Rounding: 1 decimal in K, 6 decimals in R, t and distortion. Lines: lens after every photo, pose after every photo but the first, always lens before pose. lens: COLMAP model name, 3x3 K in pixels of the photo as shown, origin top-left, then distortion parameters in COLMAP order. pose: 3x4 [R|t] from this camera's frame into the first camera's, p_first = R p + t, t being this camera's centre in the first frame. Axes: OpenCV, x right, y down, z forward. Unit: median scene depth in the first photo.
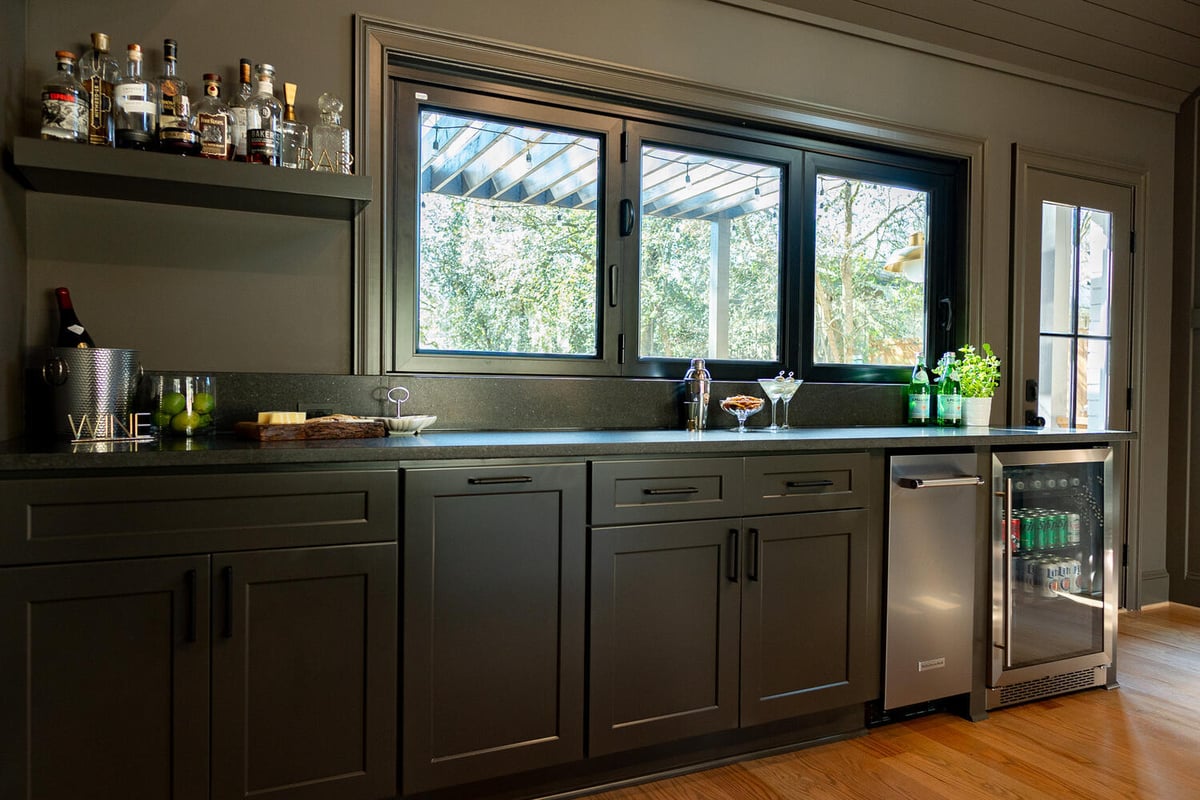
lens RADIAL K [[829.3, 0, 600.0], [0, 829.3, 400.0], [0, 0, 1]] dist [-0.002642, 0.000045]
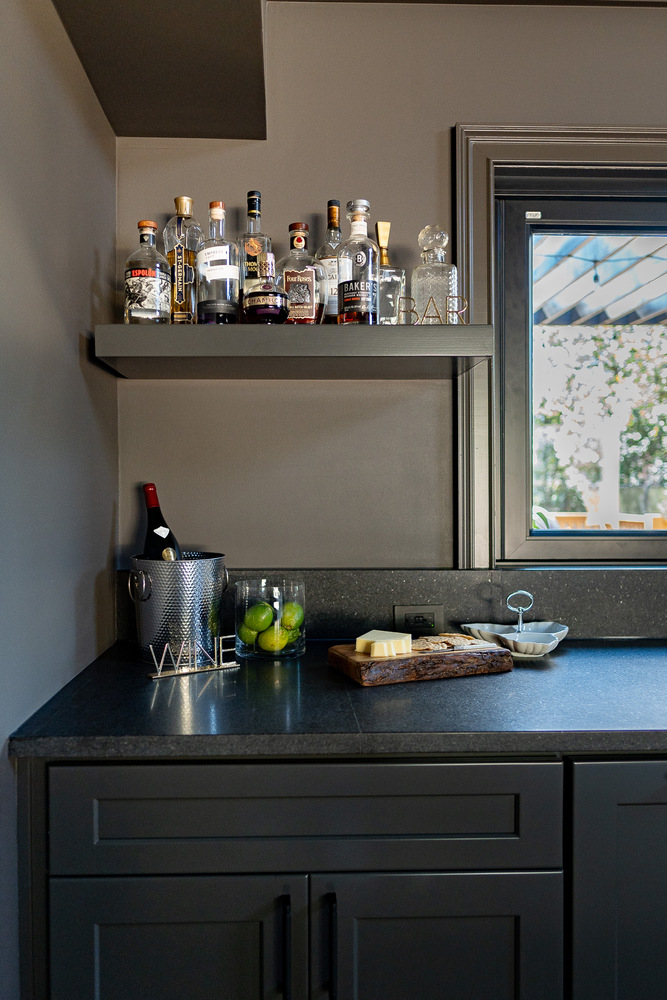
lens RADIAL K [[701.2, 0, 301.2], [0, 701.2, 488.9], [0, 0, 1]] dist [-0.004794, 0.005708]
pose [[0.915632, -0.012354, -0.401828, -0.187517], [0.007635, 0.999882, -0.013343, -0.116954], [0.401945, 0.009149, 0.915618, 0.361229]]
